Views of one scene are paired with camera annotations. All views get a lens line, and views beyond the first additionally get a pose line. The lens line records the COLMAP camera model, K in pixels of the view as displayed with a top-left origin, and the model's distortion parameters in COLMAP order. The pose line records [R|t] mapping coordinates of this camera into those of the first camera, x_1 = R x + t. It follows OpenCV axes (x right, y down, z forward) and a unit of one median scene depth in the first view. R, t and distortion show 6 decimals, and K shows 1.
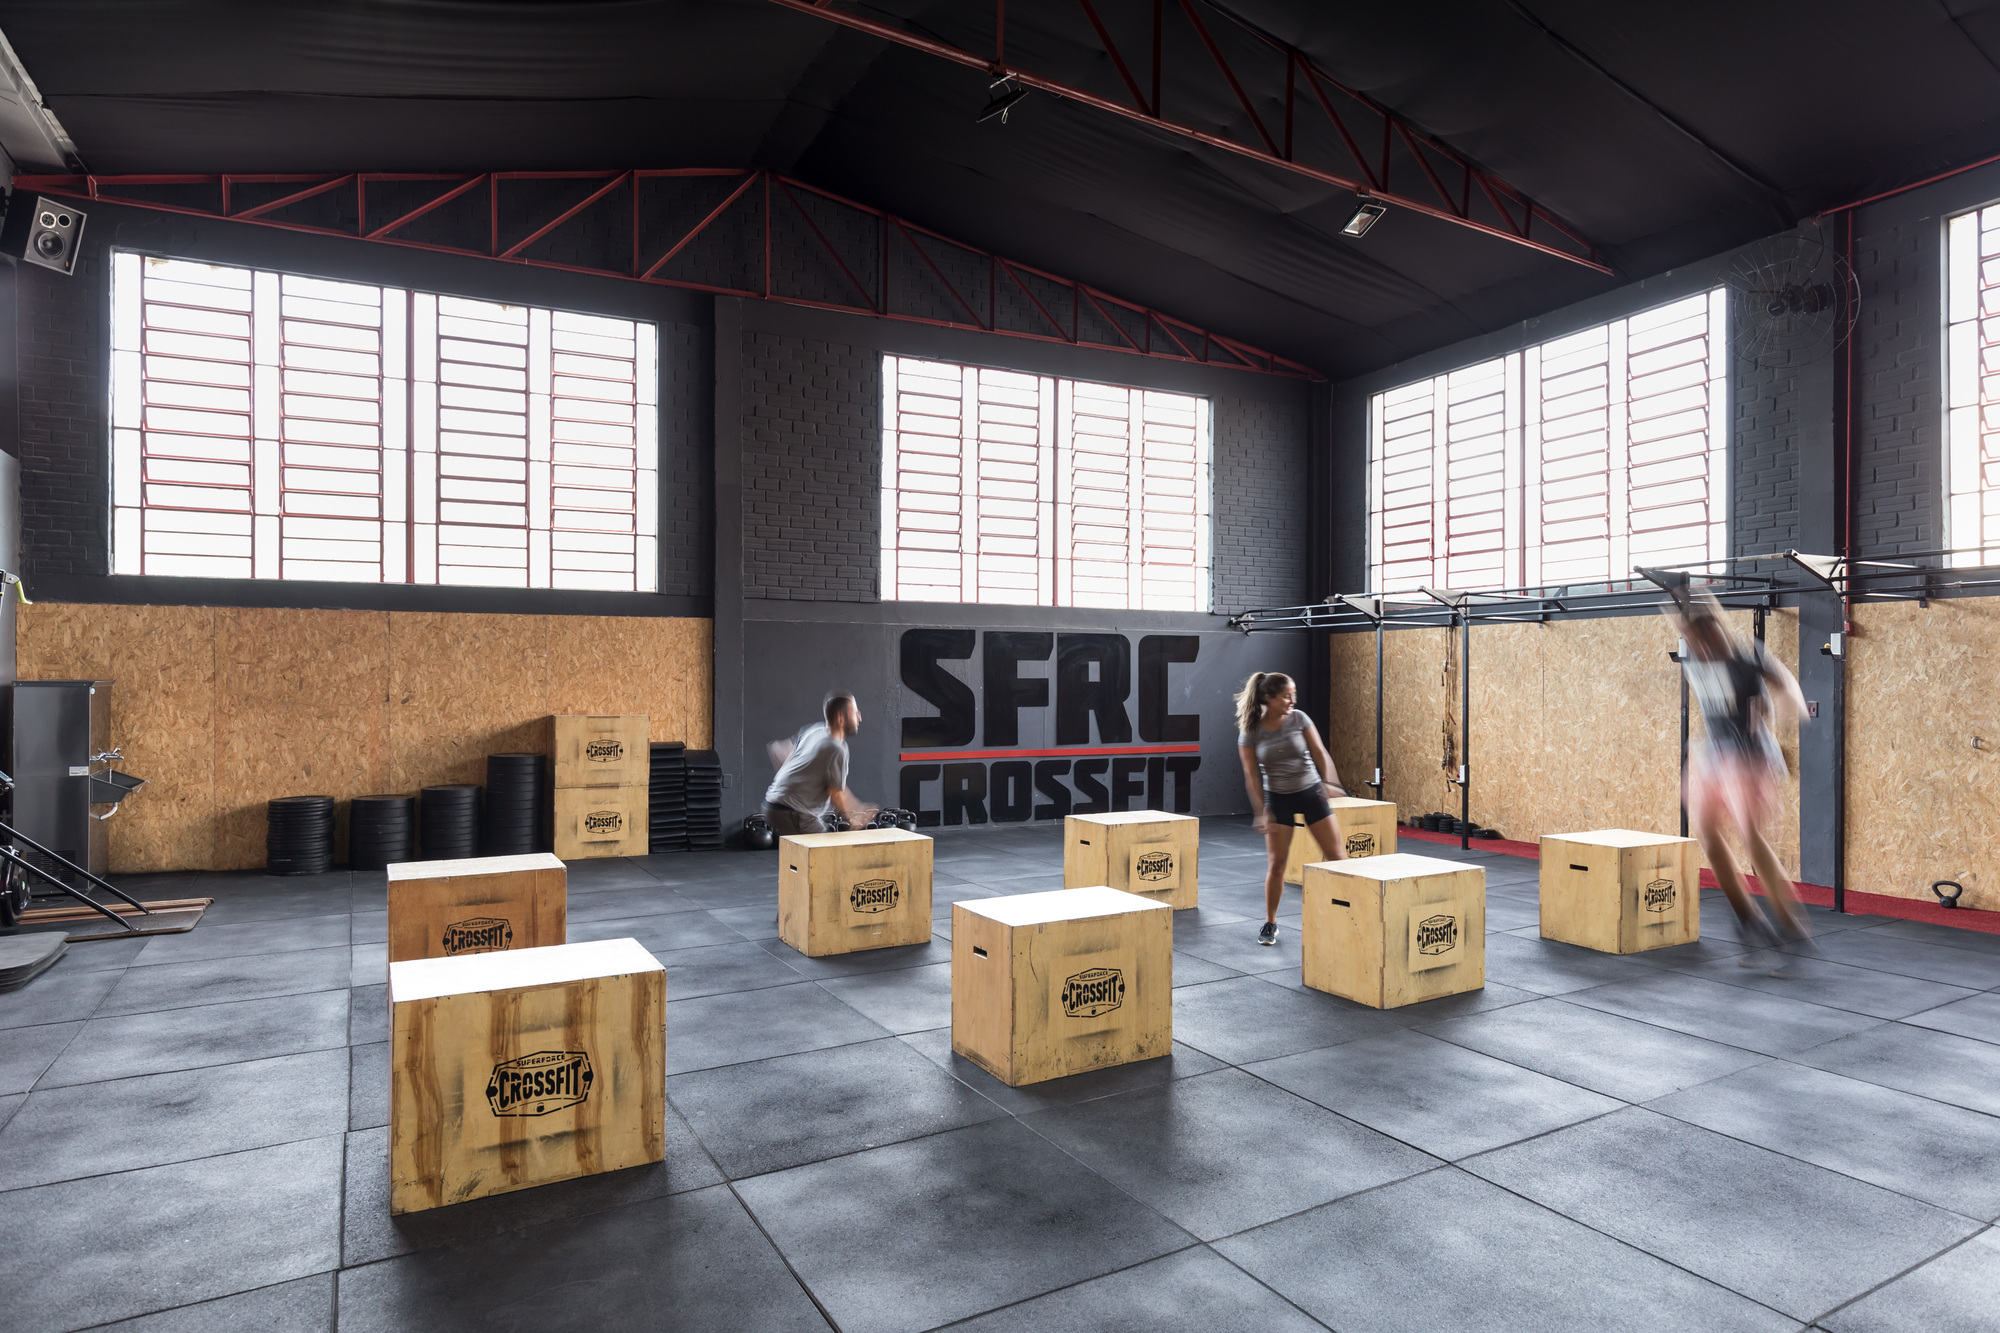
lens RADIAL K [[1144.2, 0, 1004.2], [0, 1144.2, 678.4], [0, 0, 1]] dist [0.018473, -0.000117]
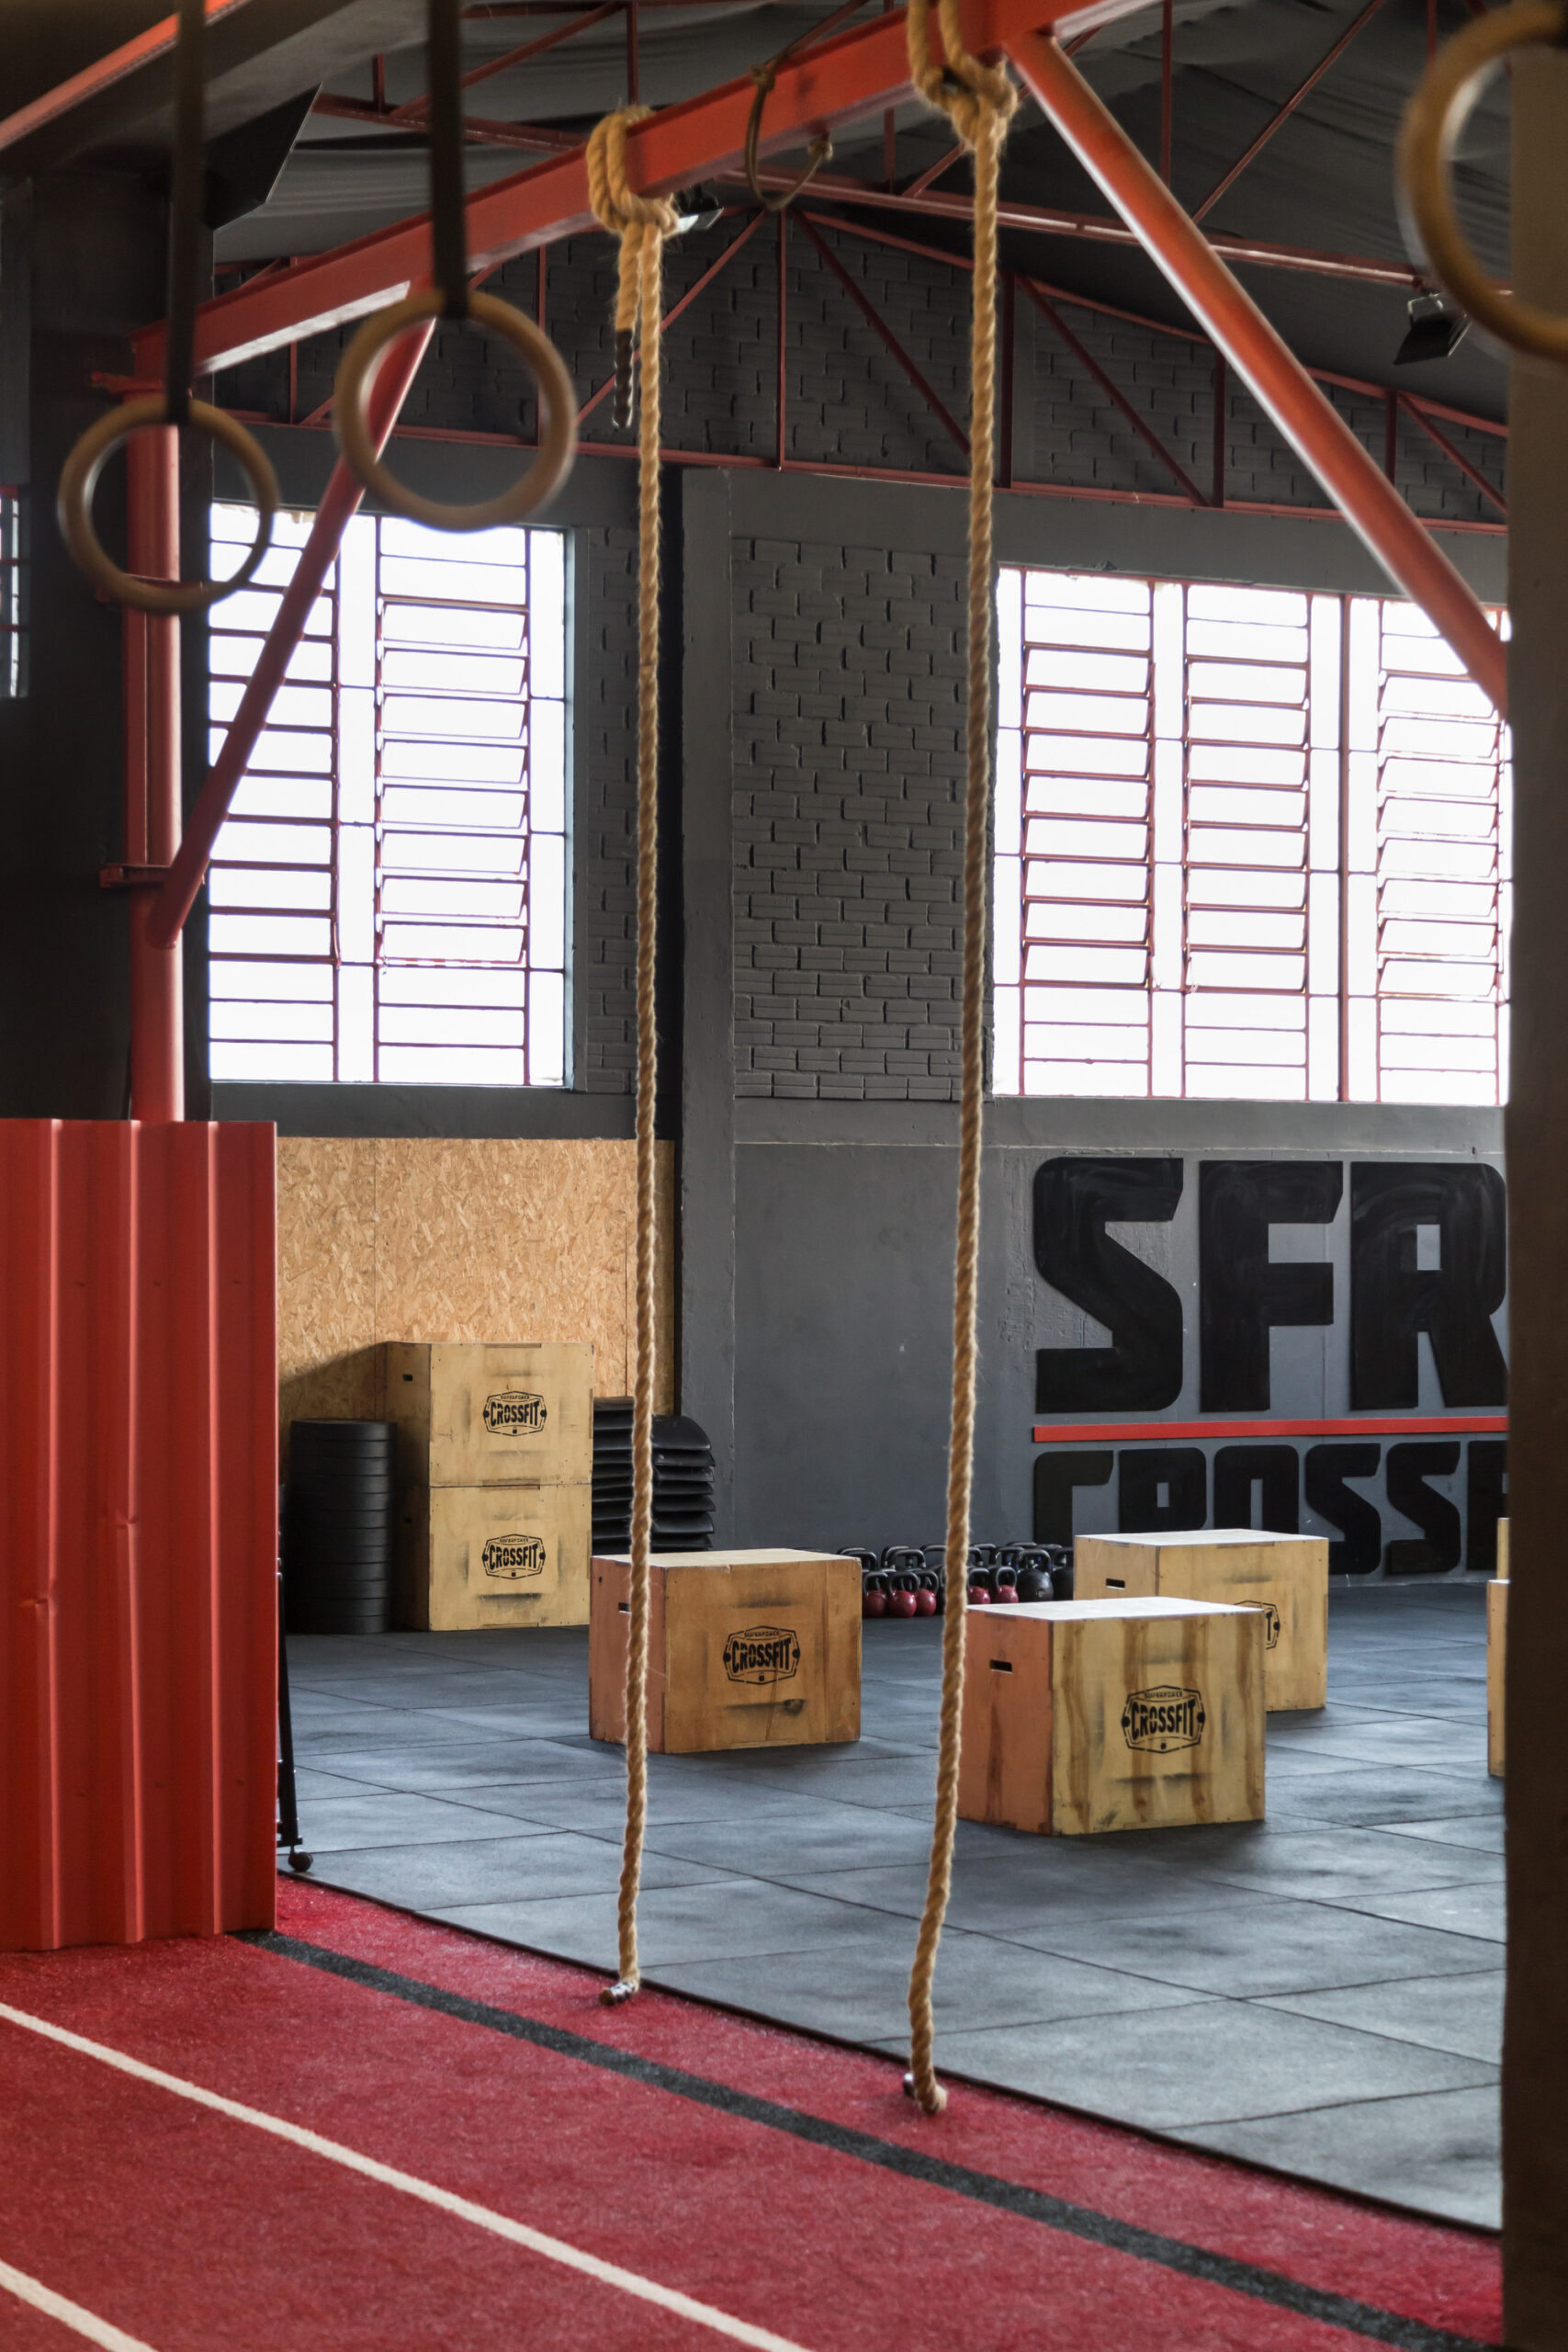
lens RADIAL K [[4439.4, 0, 782.3], [0, 4439.4, 1174.9], [0, 0, 1]] dist [-0.000187, 0.000000]
pose [[0.999473, 0.000678, 0.032466, -0.261016], [-0.000331, 0.999943, -0.010679, -0.017758], [-0.032471, 0.010663, 0.999416, -0.826804]]
